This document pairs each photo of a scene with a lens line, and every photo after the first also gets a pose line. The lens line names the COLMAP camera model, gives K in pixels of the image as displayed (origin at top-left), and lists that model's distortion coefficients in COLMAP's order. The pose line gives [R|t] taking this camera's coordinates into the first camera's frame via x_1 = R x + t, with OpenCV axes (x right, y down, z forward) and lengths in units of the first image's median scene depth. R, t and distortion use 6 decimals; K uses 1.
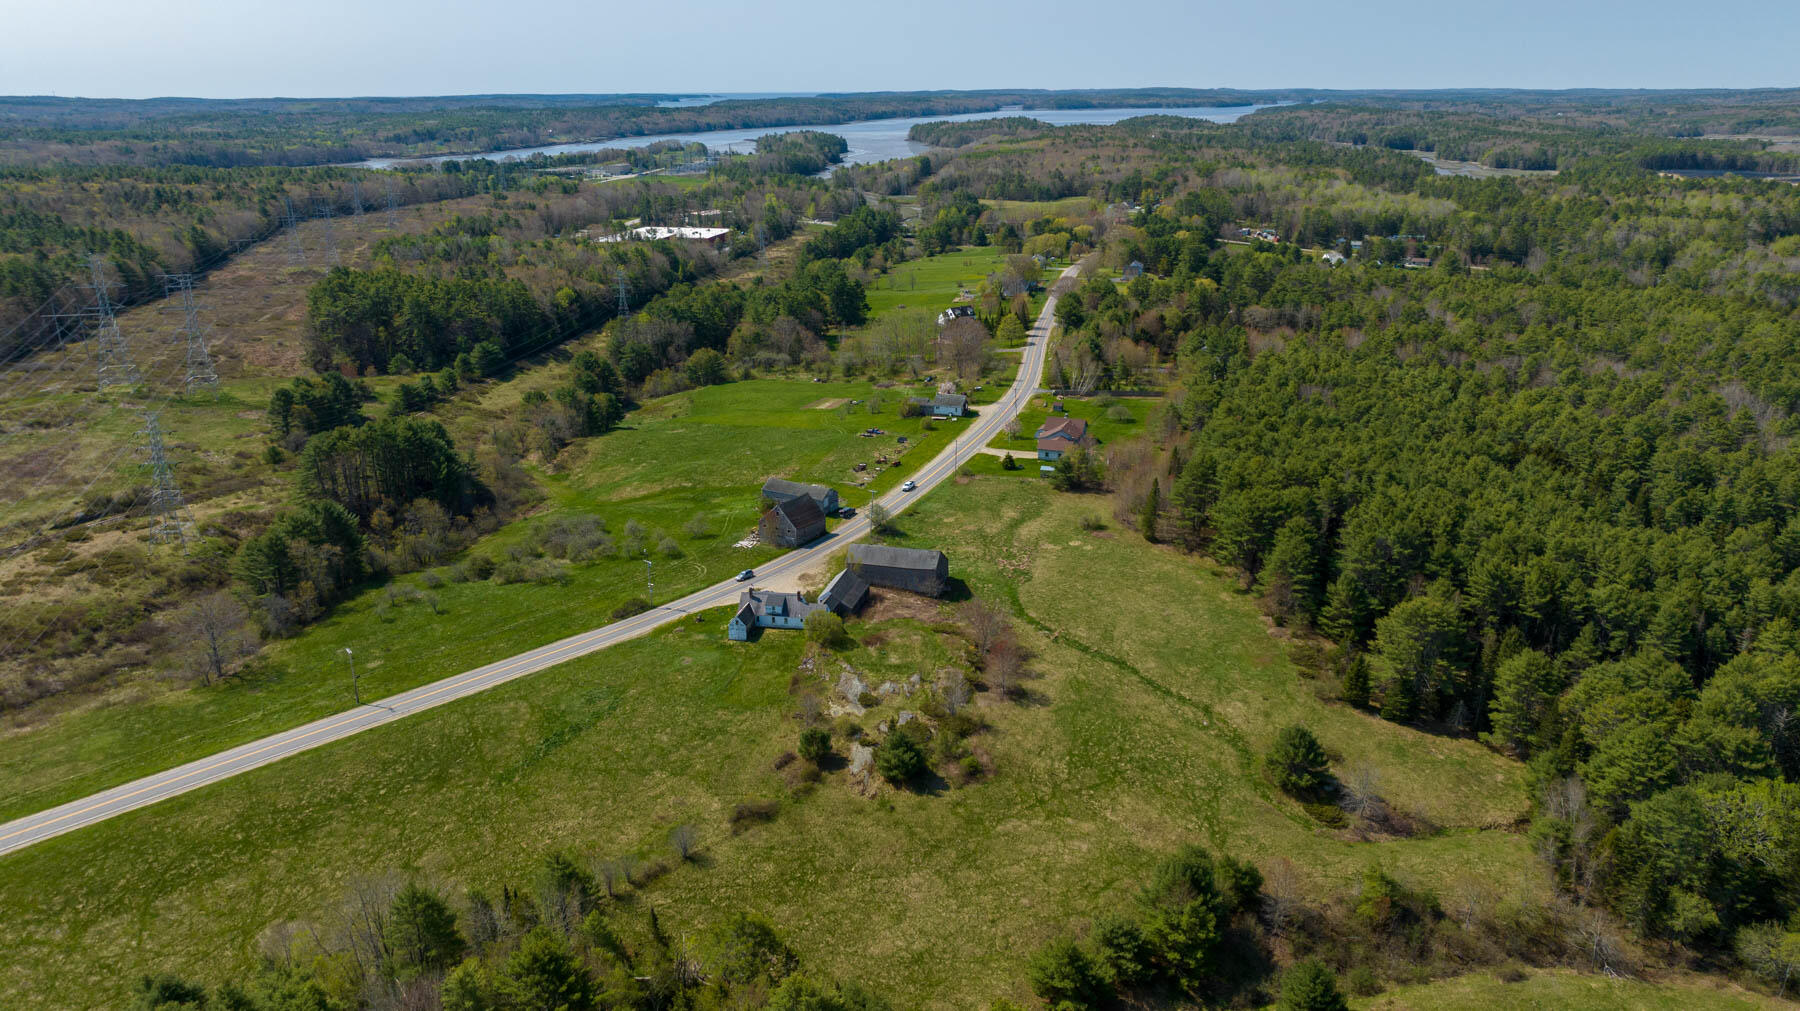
lens RADIAL K [[1258.2, 0, 900.0], [0, 1258.2, 505.5], [0, 0, 1]] dist [-0.015773, 0.002851]
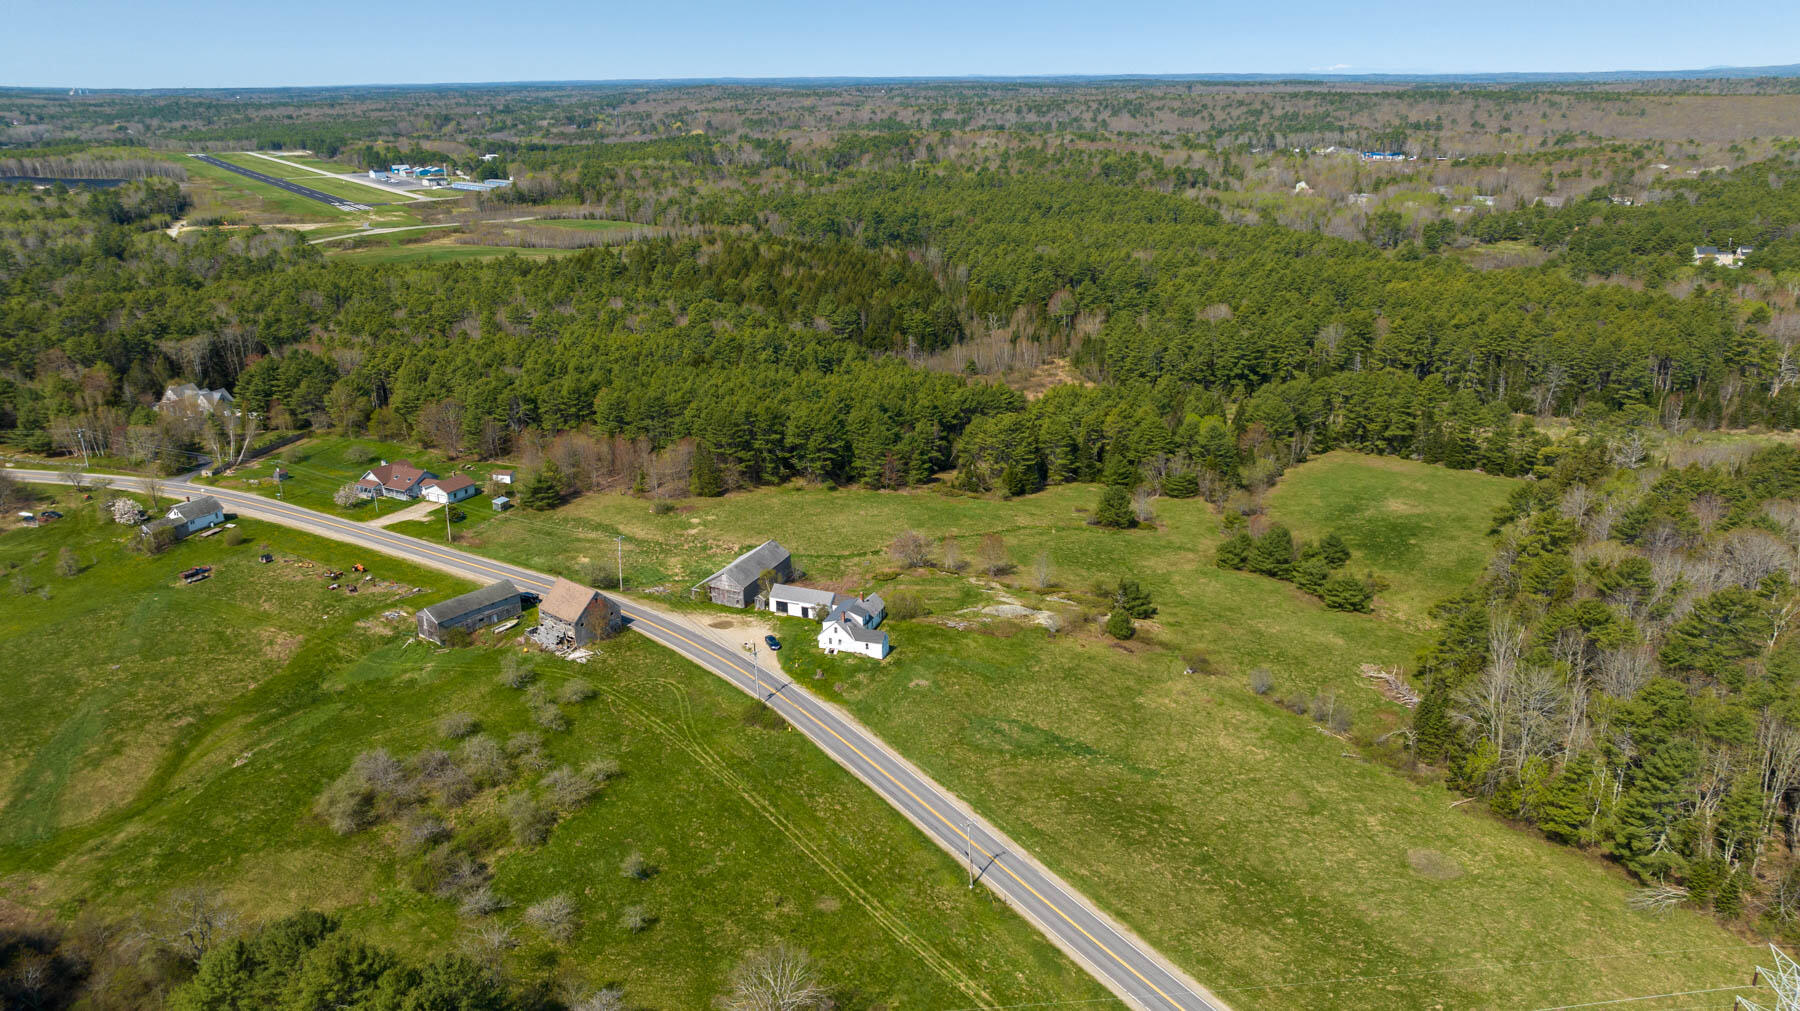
lens RADIAL K [[1258.2, 0, 900.0], [0, 1258.2, 505.5], [0, 0, 1]] dist [-0.015773, 0.002851]
pose [[0.145677, -0.313007, 0.938512, -0.910221], [0.320903, 0.912292, 0.254452, -0.216326], [-0.935842, 0.264103, 0.233345, 0.684848]]
